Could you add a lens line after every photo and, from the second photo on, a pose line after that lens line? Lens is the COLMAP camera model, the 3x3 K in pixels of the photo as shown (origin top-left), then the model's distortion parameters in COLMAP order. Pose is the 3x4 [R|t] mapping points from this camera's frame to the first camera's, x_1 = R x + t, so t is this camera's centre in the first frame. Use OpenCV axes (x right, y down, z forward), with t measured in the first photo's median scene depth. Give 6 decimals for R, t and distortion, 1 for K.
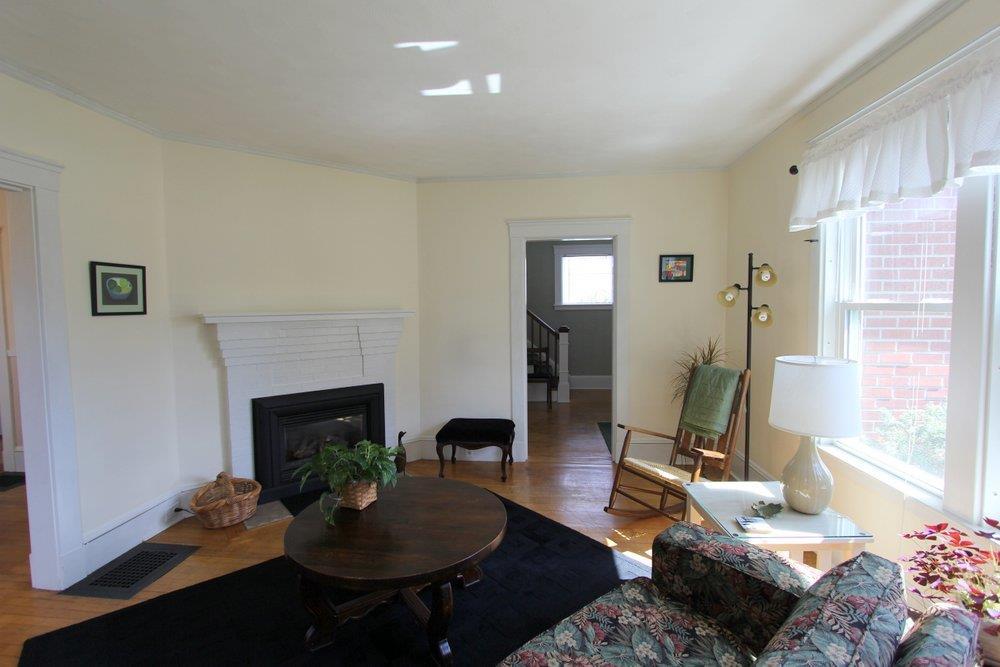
lens RADIAL K [[459.8, 0, 500.0], [0, 459.8, 333.5], [0, 0, 1]] dist [-0.031526, 0.007662]
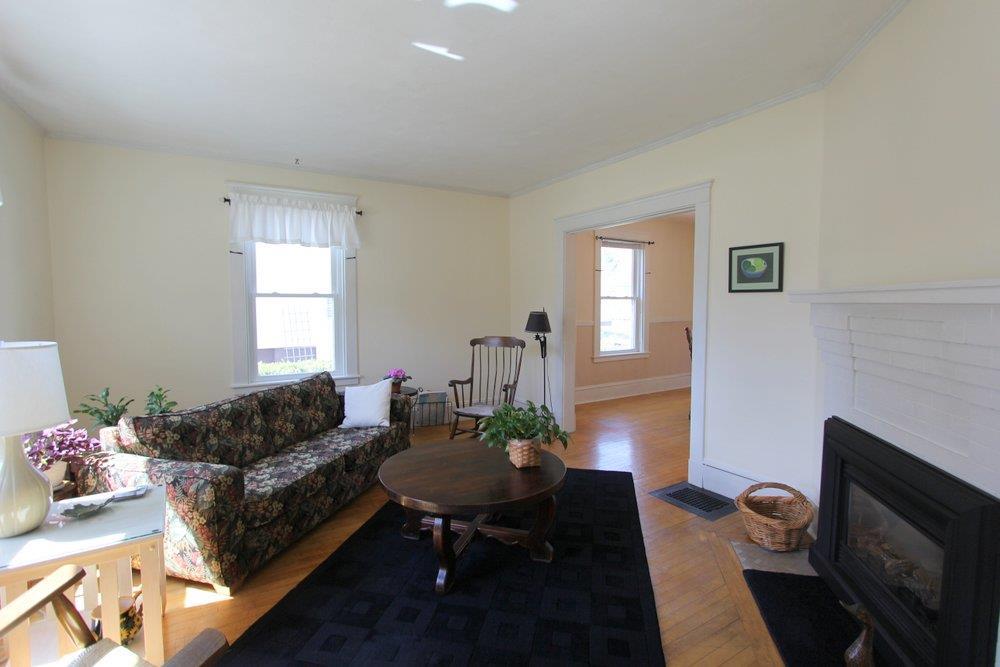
lens RADIAL K [[459.8, 0, 500.0], [0, 459.8, 333.5], [0, 0, 1]] dist [-0.031526, 0.007662]
pose [[-0.801272, 0.050689, -0.596149, 0.302857], [-0.030353, 0.991678, 0.125117, -0.057670], [0.597530, 0.118347, -0.793065, 1.441262]]
